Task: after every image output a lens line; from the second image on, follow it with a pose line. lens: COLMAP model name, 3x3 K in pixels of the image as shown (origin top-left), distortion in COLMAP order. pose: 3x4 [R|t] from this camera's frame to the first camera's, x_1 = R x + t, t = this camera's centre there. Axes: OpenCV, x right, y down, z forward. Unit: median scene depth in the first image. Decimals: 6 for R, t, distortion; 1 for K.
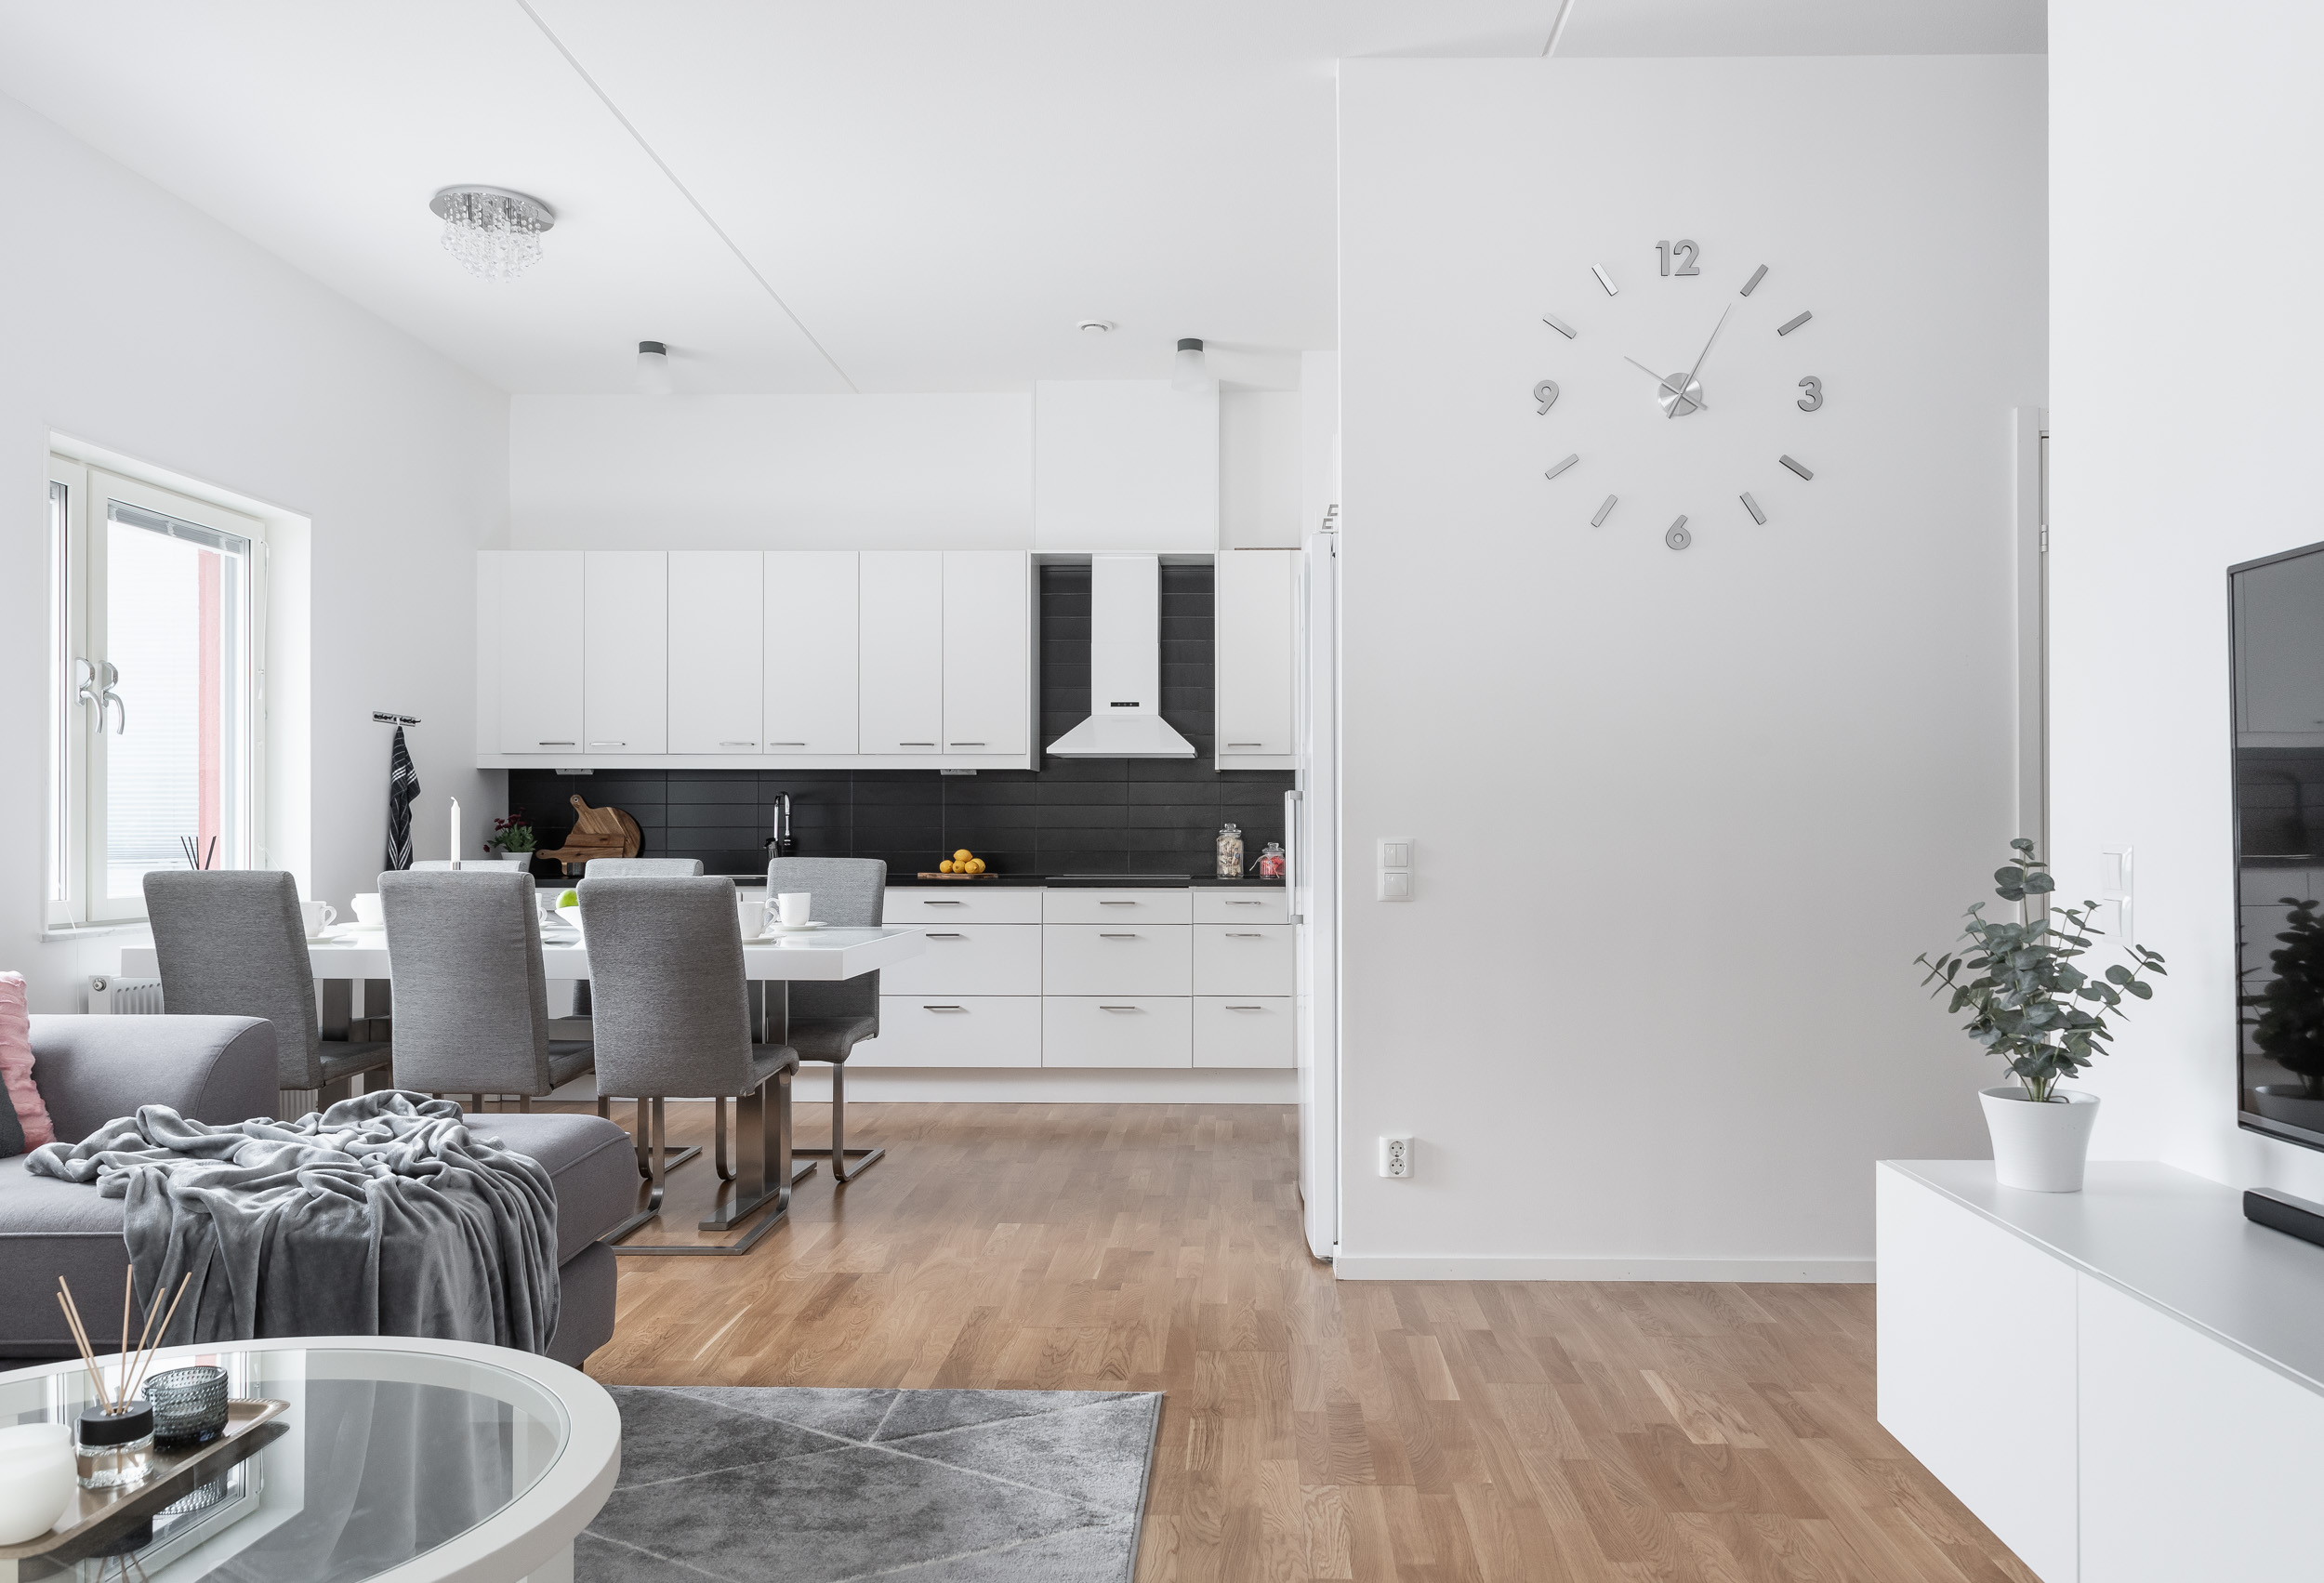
lens RADIAL K [[1693.9, 0, 1162.0], [0, 1693.9, 791.5], [0, 0, 1]] dist [0.033135, -0.004550]
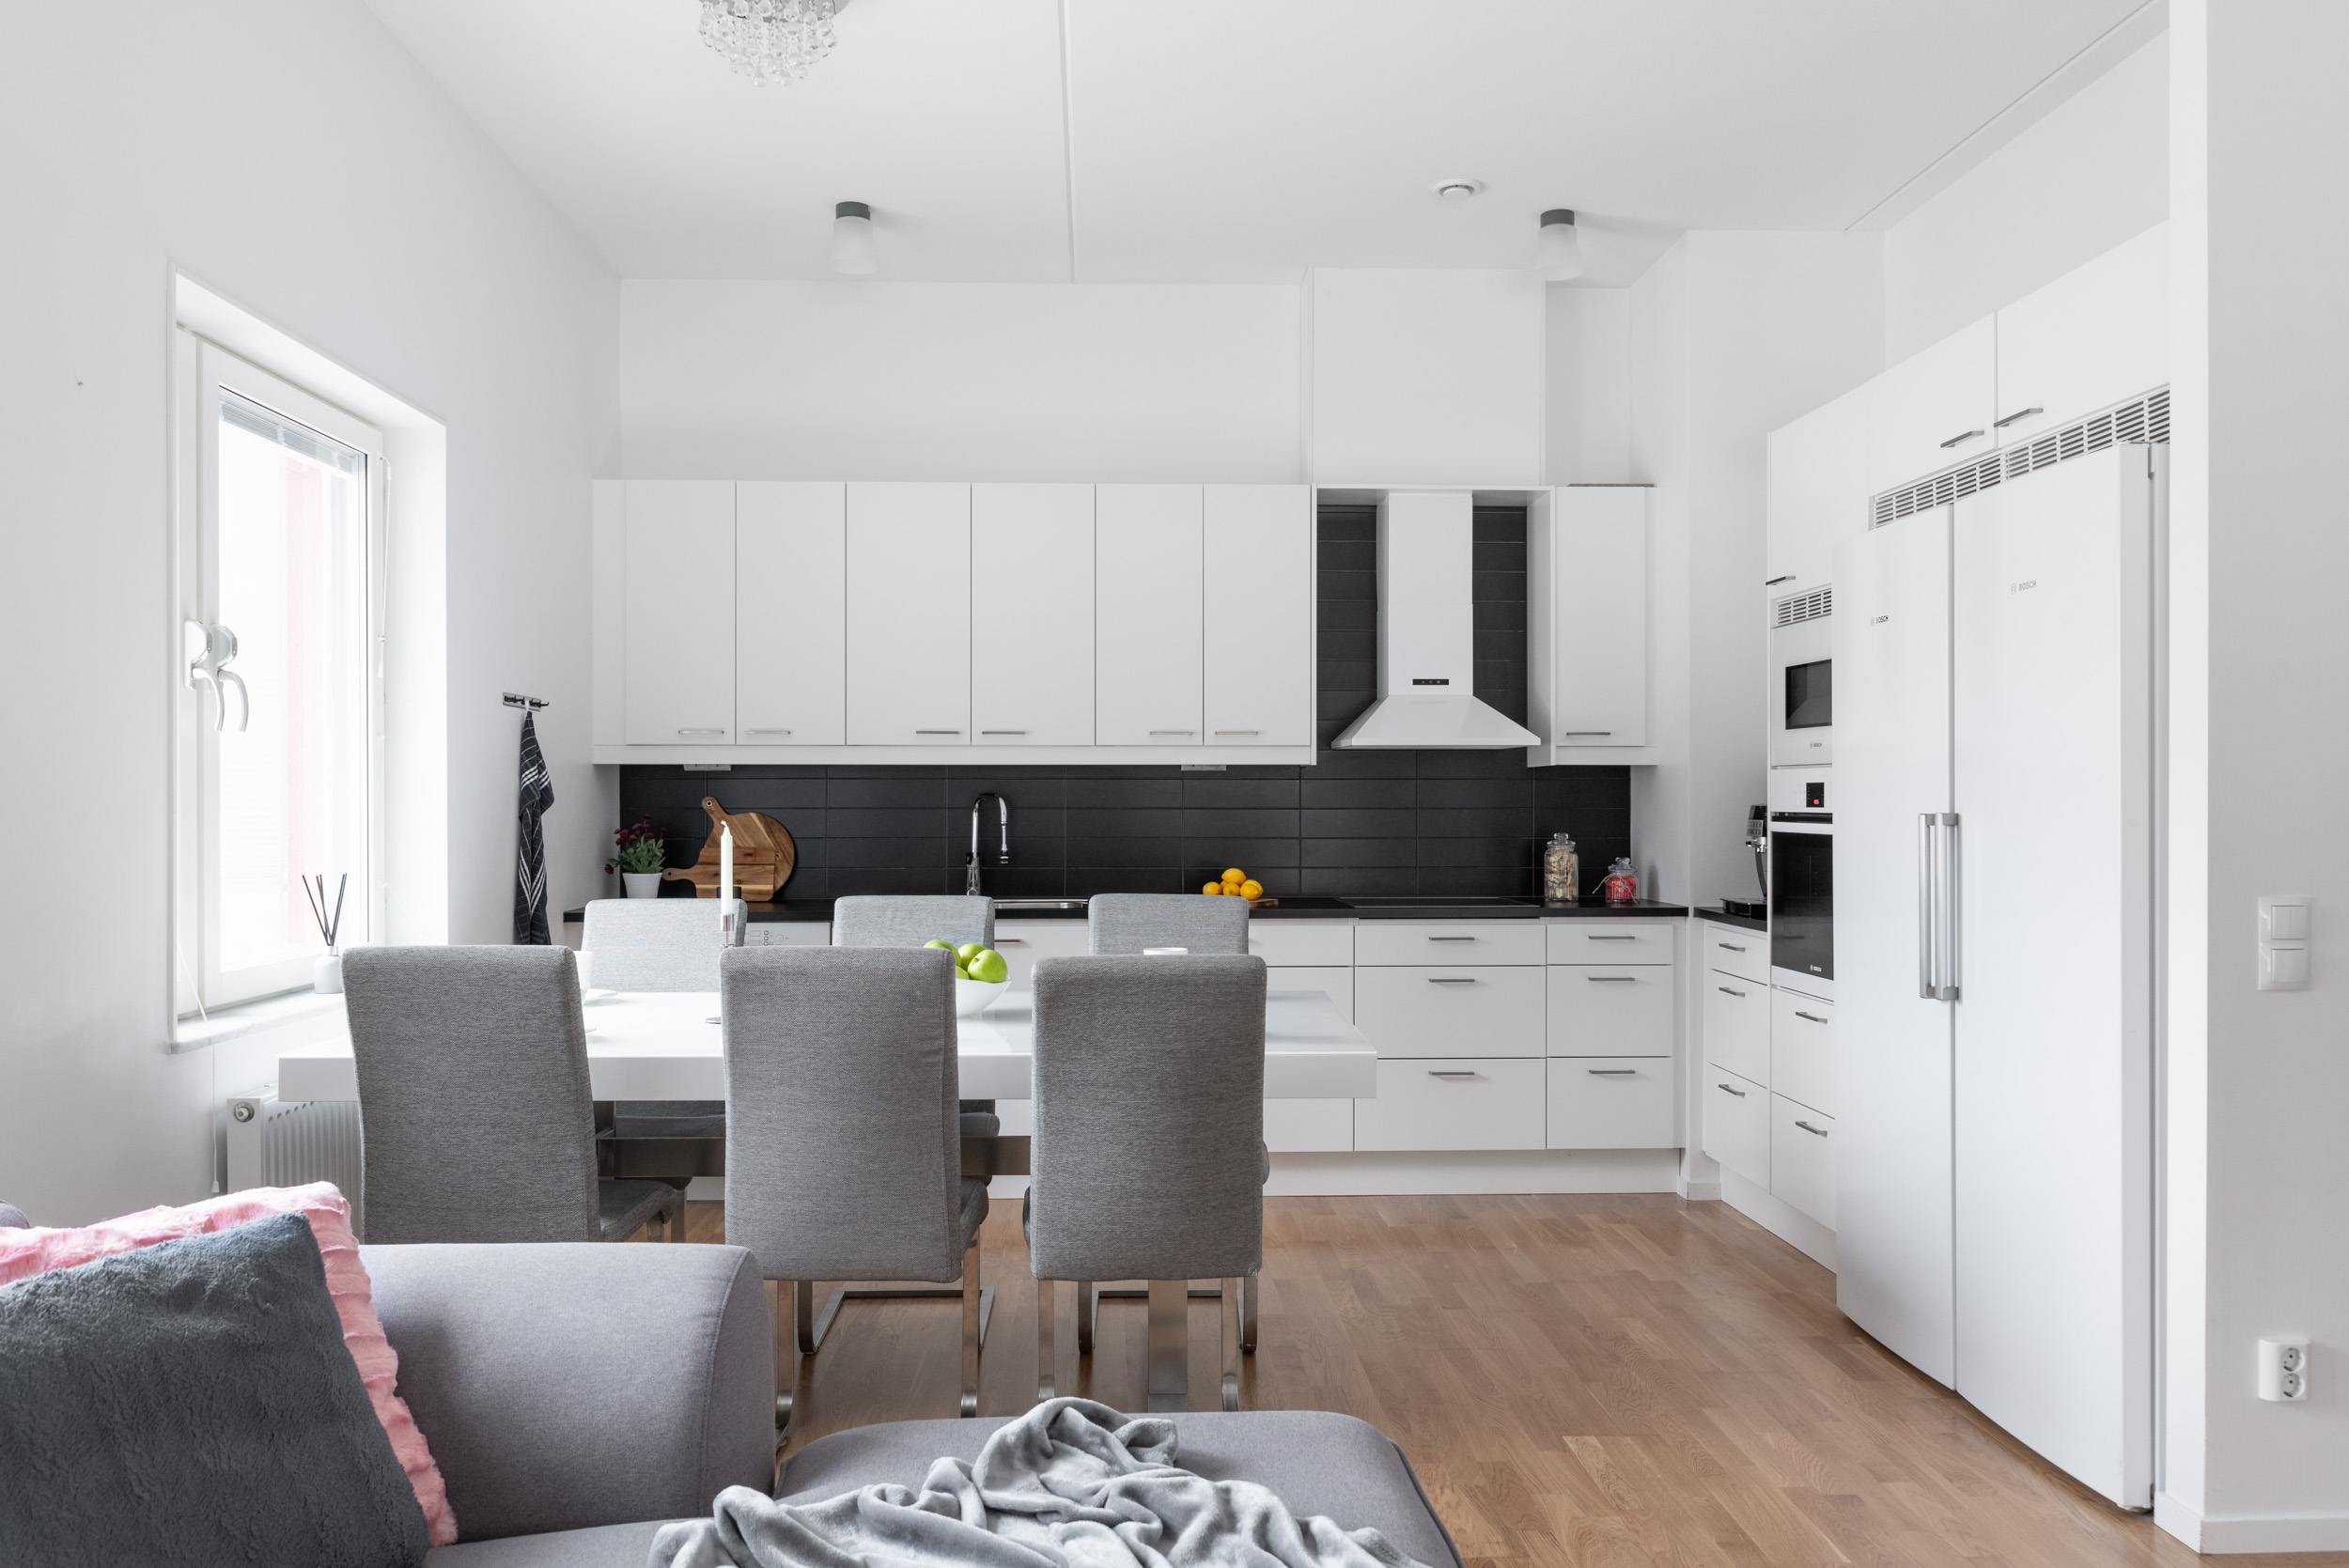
lens RADIAL K [[1784.5, 0, 1174.5], [0, 1784.5, 784.0], [0, 0, 1]] dist [0.019920, 0.003778]
pose [[0.997750, -0.001796, 0.067019, -0.200931], [0.000967, 0.999923, 0.012410, -0.014883], [-0.067036, -0.012317, 0.997675, 0.185958]]
